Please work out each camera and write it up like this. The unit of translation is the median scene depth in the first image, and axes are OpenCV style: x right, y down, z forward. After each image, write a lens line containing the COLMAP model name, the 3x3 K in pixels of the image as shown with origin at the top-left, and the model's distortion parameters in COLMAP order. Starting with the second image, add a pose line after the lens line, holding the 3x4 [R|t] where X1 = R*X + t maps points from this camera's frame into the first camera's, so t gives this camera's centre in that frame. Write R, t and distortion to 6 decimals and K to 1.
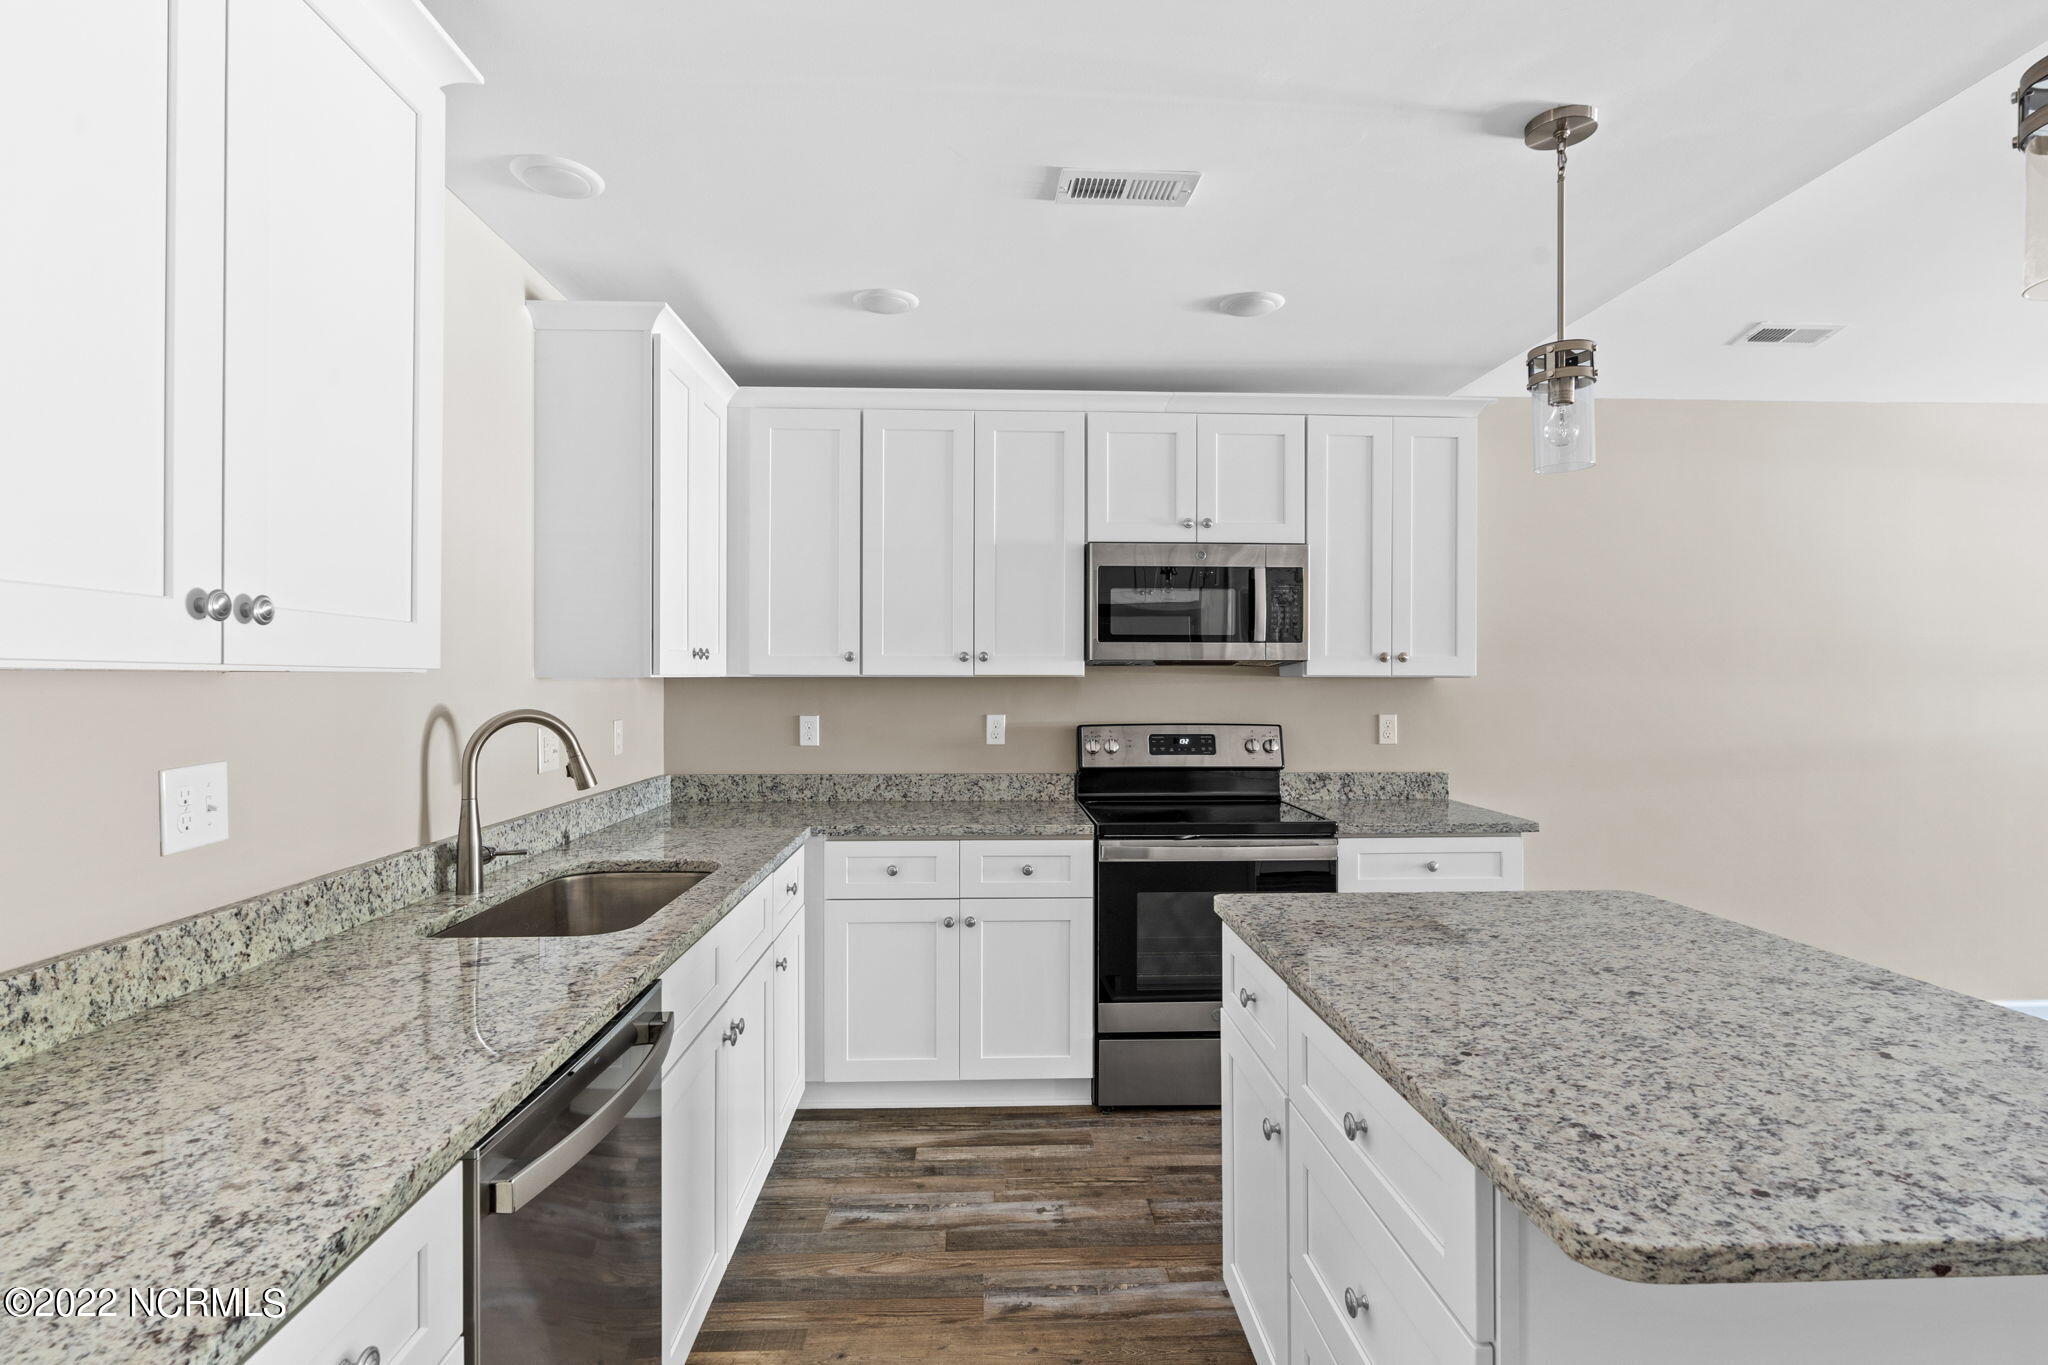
lens RADIAL K [[988.5, 0, 1019.5], [0, 988.5, 684.1], [0, 0, 1]] dist [-0.011300, 0.001746]
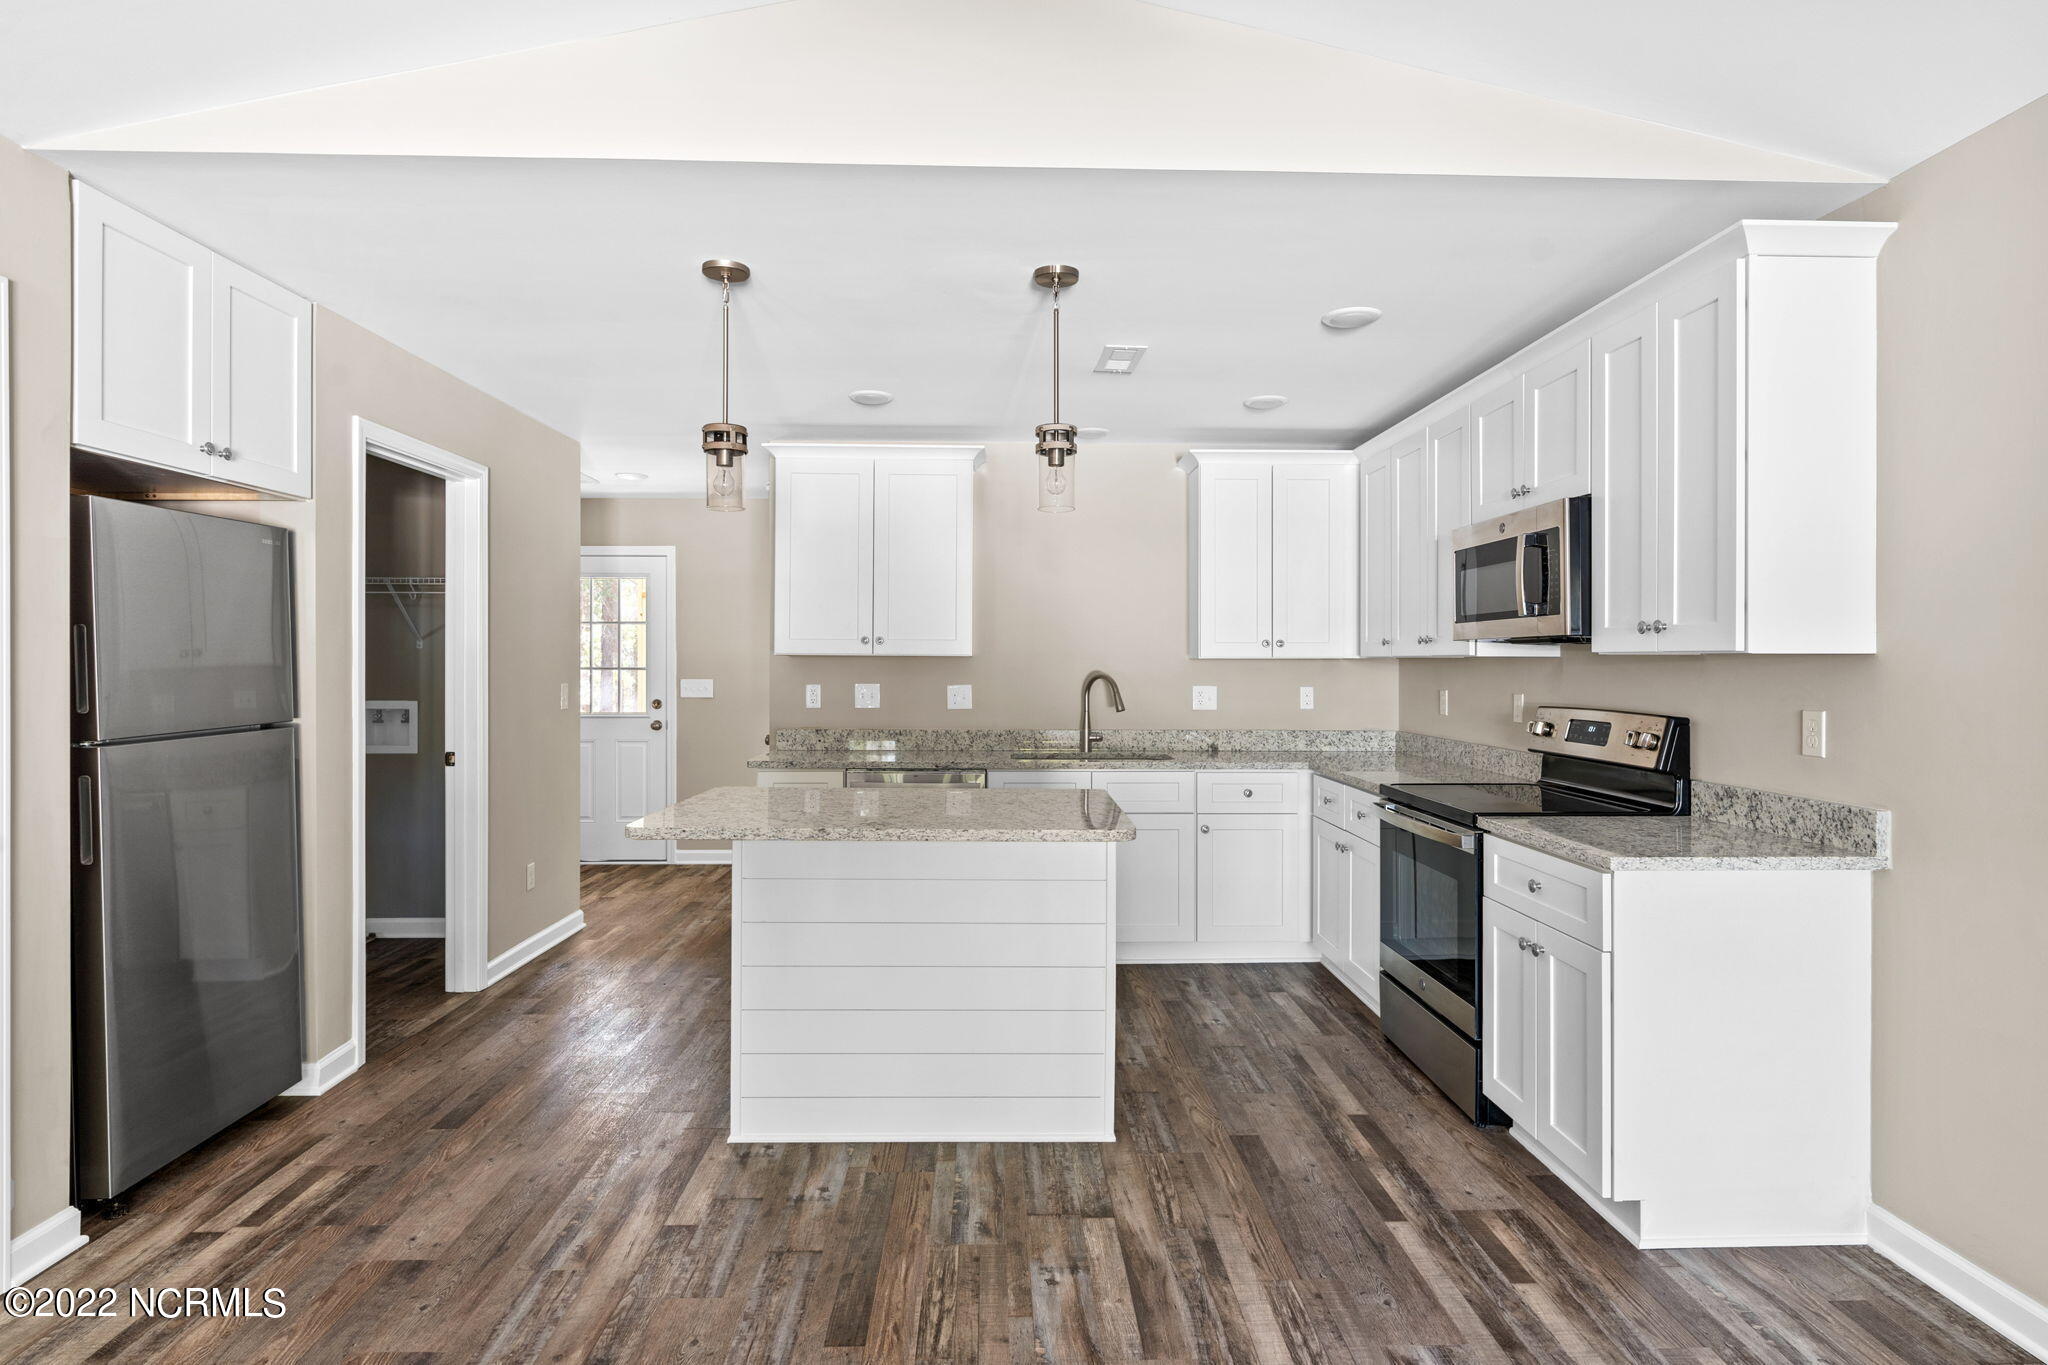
lens RADIAL K [[1076.8, 0, 1028.7], [0, 1076.8, 669.6], [0, 0, 1]] dist [-0.003537, -0.000414]
pose [[-0.009782, 0.005839, -0.999935, 1.230484], [-0.006374, 0.999962, 0.005901, 0.003016], [0.999932, 0.006432, -0.009744, 0.554932]]
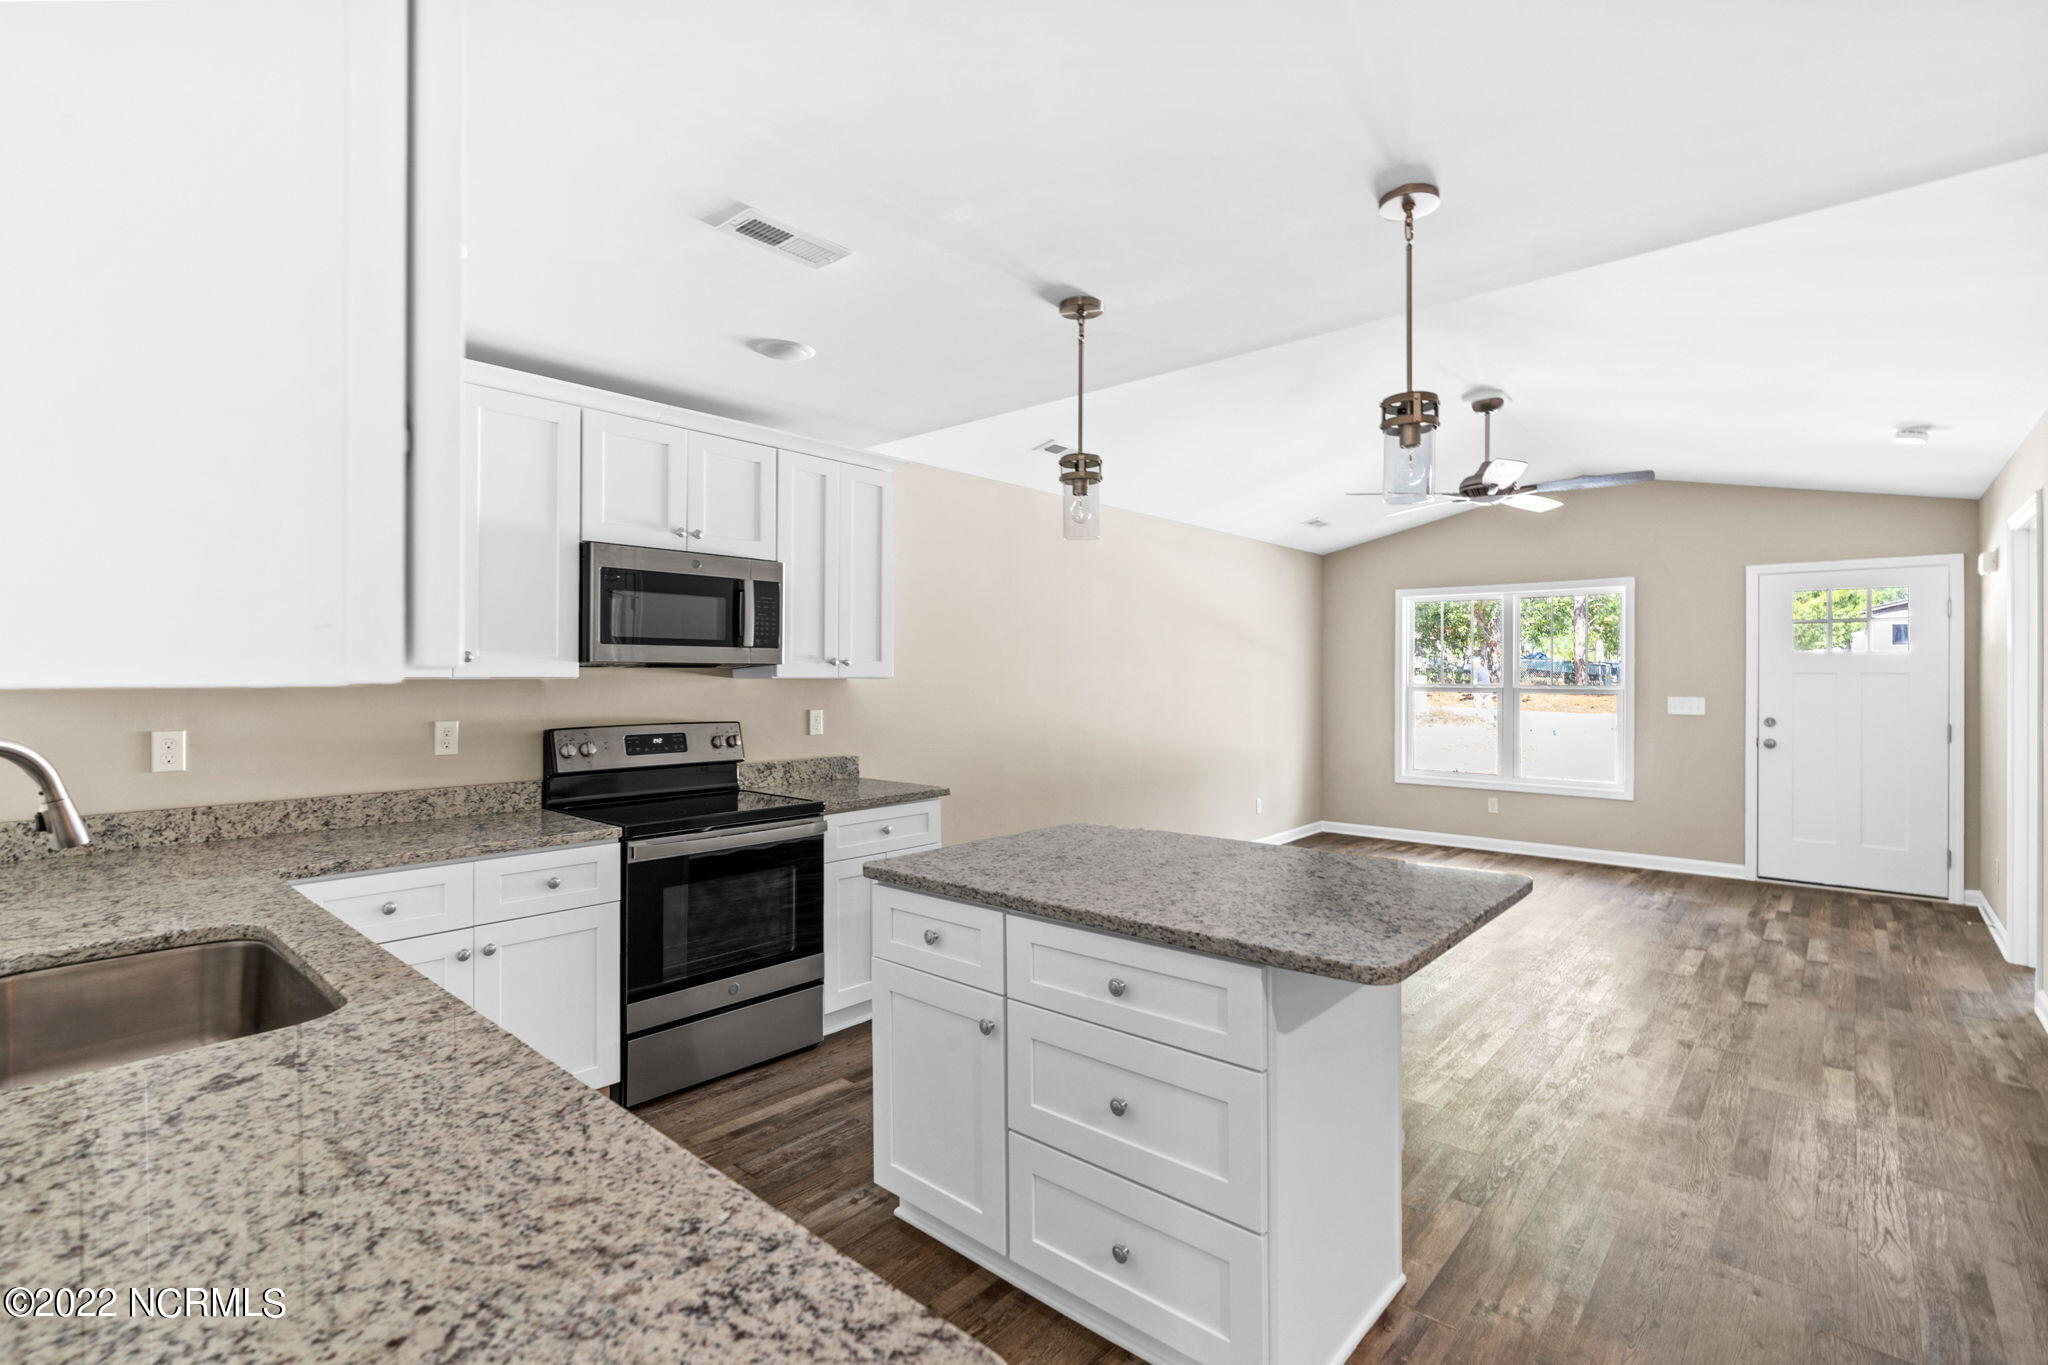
lens RADIAL K [[935.5, 0, 1020.8], [0, 935.5, 683.2], [0, 0, 1]] dist [-0.007747, 0.001134]
pose [[0.695756, -0.005456, 0.718257, -0.295738], [0.004007, 0.999985, 0.003714, -0.004778], [-0.718267, 0.000294, 0.695768, 0.049551]]
